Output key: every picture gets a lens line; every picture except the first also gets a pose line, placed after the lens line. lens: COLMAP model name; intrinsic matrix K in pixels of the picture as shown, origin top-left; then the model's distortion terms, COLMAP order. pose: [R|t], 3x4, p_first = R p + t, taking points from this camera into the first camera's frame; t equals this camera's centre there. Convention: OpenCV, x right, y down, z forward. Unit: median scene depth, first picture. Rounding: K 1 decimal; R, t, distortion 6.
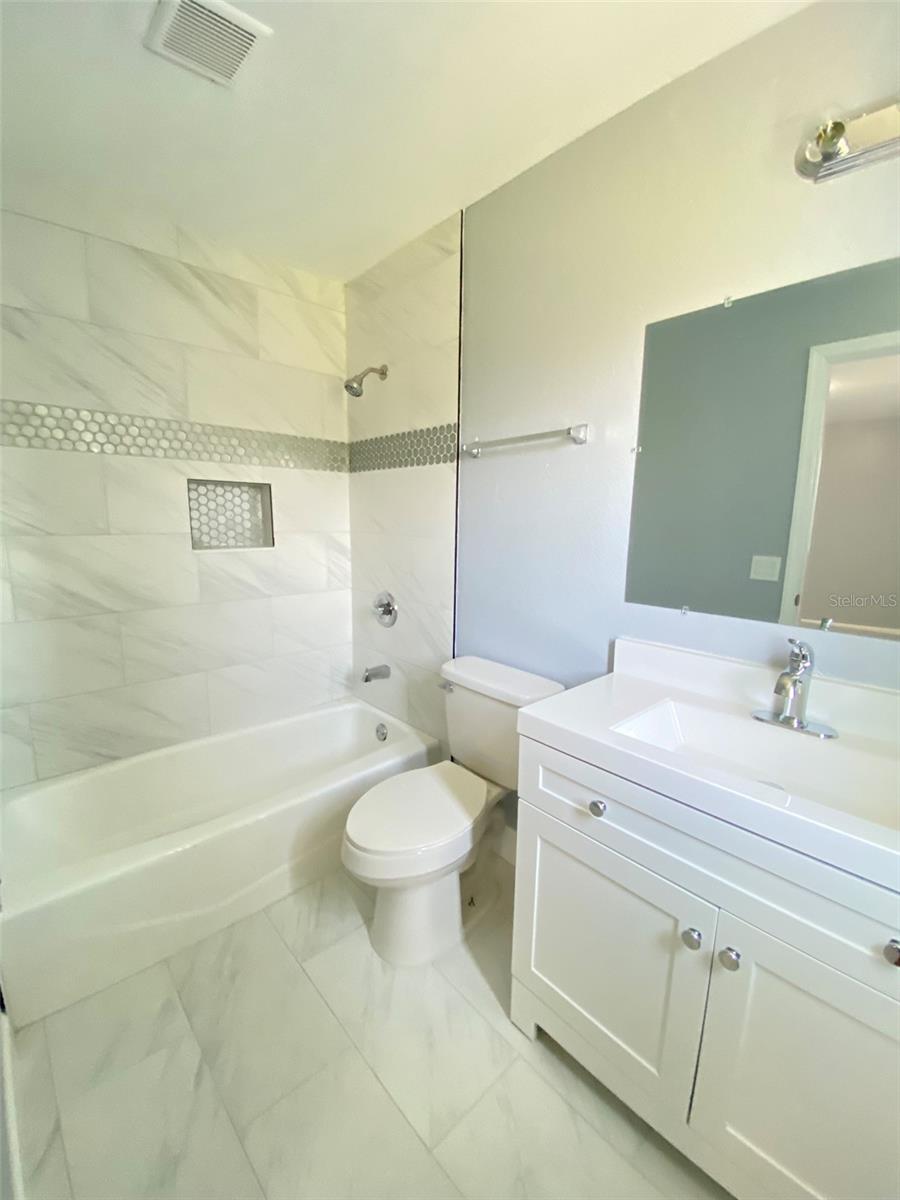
lens RADIAL K [[488.3, 0, 443.8], [0, 488.3, 608.4], [0, 0, 1]] dist [0.009290, -0.008789]
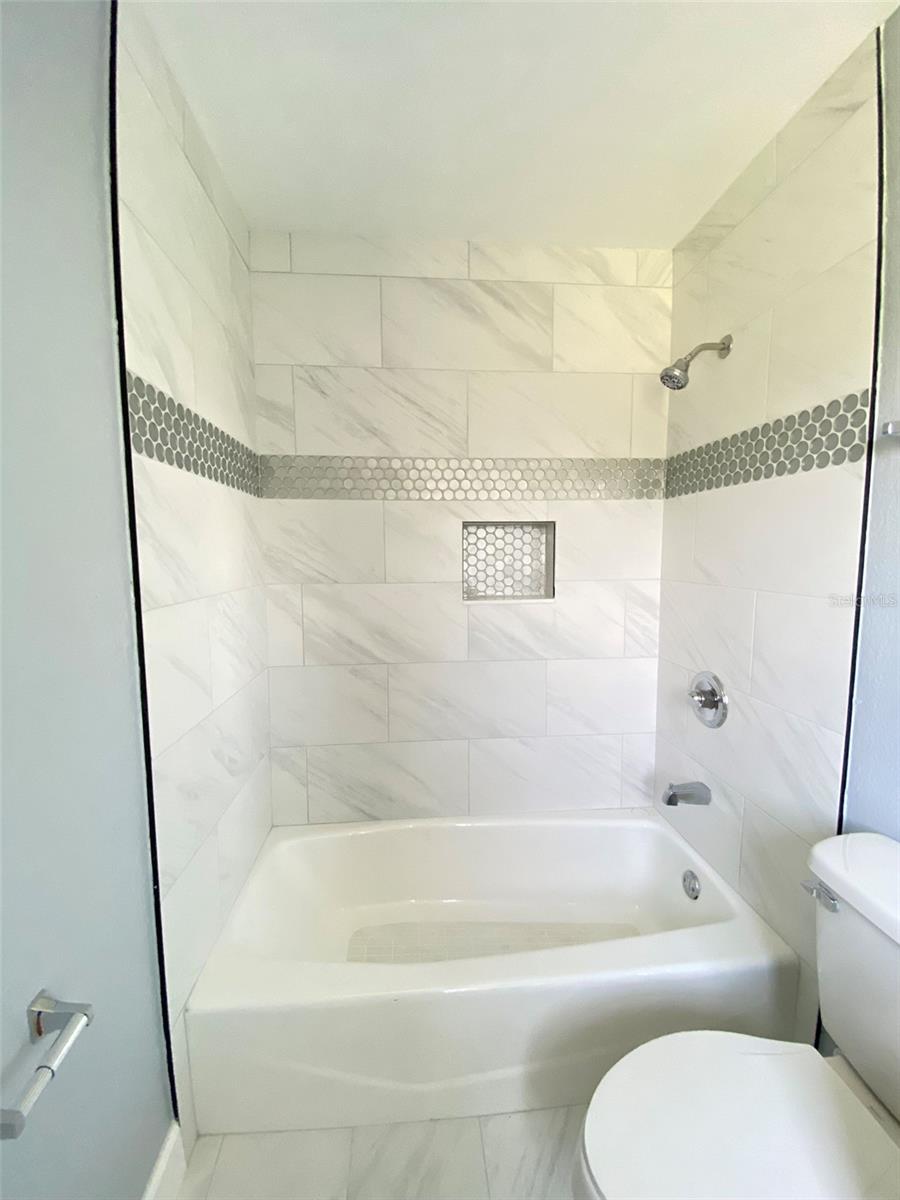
lens RADIAL K [[488.3, 0, 449.7], [0, 488.3, 603.0], [0, 0, 1]] dist [0.009290, -0.008789]
pose [[0.801085, 0.041390, -0.597117, -0.011424], [-0.092431, 0.994194, -0.055090, -0.063170], [0.591370, 0.099324, 0.800260, 0.280382]]
